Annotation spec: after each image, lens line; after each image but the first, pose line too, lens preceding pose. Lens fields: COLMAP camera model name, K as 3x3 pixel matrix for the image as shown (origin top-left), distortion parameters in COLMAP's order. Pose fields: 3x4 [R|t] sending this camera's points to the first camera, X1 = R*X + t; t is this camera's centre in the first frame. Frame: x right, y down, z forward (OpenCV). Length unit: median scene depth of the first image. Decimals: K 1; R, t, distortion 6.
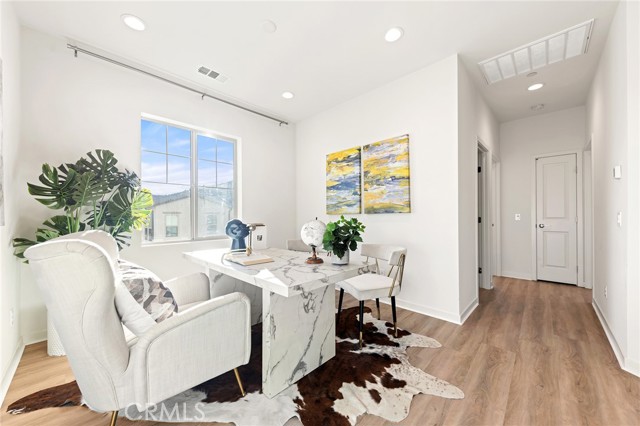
lens RADIAL K [[235.4, 0, 318.2], [0, 235.4, 214.7], [0, 0, 1]] dist [0.008225, -0.002335]
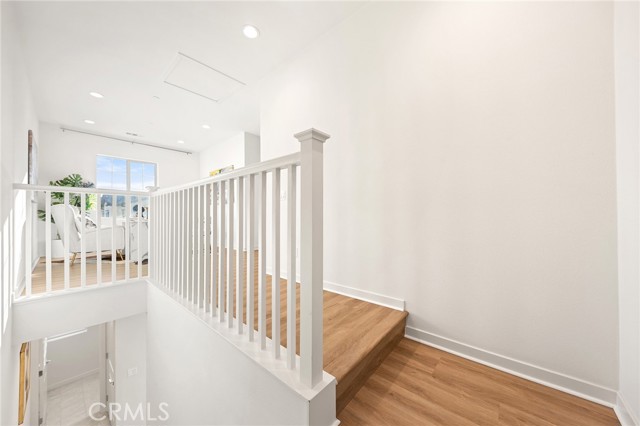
lens RADIAL K [[235.4, 0, 320.8], [0, 235.4, 218.8], [0, 0, 1]] dist [0.008225, -0.002335]
pose [[0.999439, 0.002589, 0.033384, 1.345186], [-0.002396, 0.999980, -0.005817, 0.162930], [-0.033399, 0.005734, 0.999426, -1.326757]]
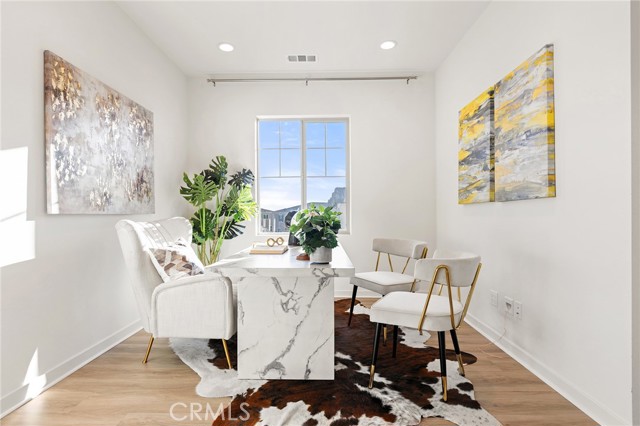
lens RADIAL K [[333.2, 0, 314.5], [0, 333.2, 212.7], [0, 0, 1]] dist [0.003393, 0.000492]
pose [[0.675640, -0.000830, -0.737231, 0.719295], [0.007197, 0.999959, 0.005470, 0.022442], [0.737196, -0.009001, 0.675619, 0.164448]]
